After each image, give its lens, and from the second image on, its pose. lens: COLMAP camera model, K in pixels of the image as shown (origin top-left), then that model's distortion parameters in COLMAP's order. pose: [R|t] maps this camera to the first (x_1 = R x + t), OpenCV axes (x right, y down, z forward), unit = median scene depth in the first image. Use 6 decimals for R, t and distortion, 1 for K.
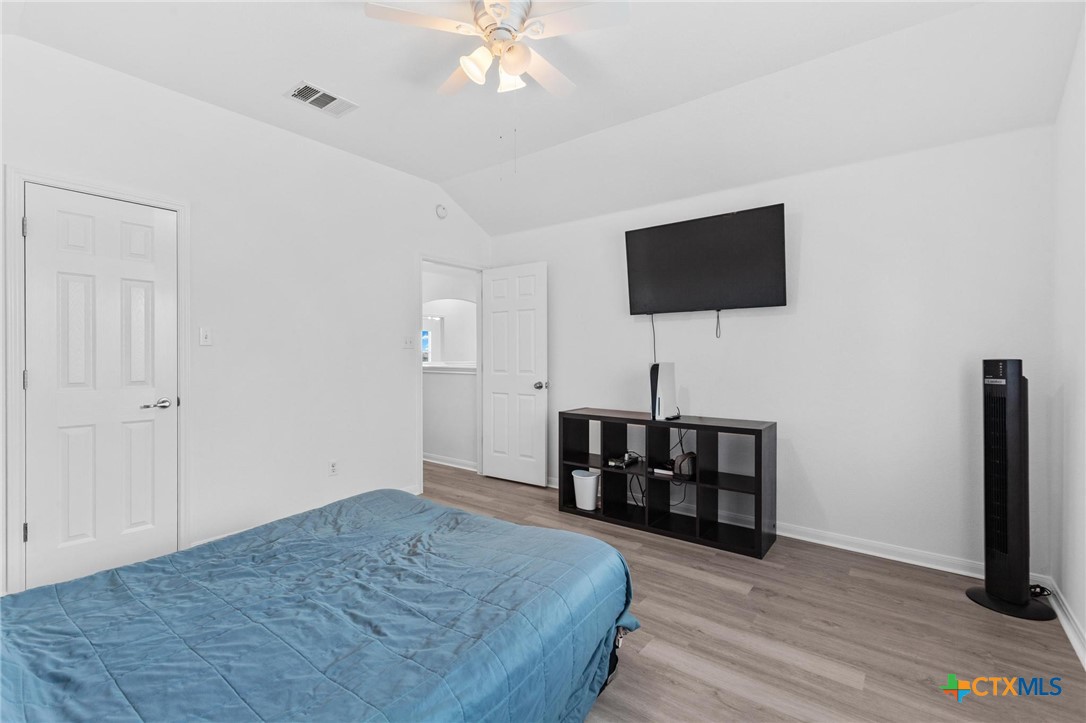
lens RADIAL K [[490.5, 0, 541.5], [0, 490.5, 364.3], [0, 0, 1]] dist [0.000385, 0.000406]
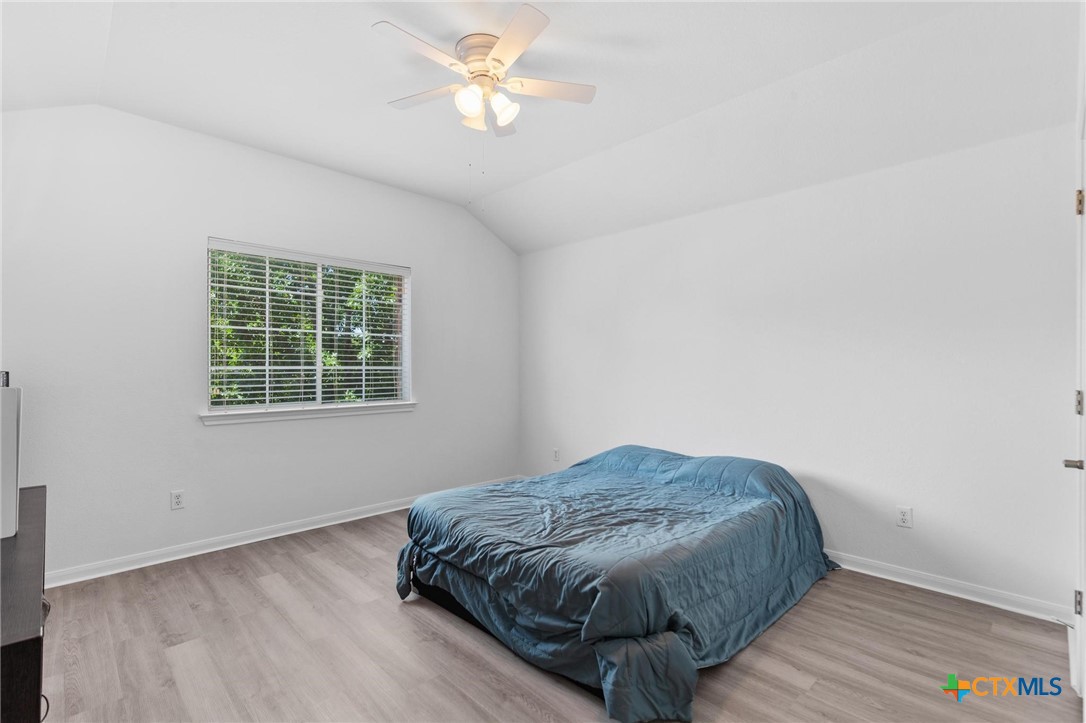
lens RADIAL K [[490.5, 0, 541.5], [0, 490.5, 364.3], [0, 0, 1]] dist [0.000385, 0.000406]
pose [[-0.992138, 0.001095, 0.125144, -0.342001], [0.000823, 0.999997, -0.002227, -0.023331], [-0.125146, -0.002107, -0.992136, 2.016784]]
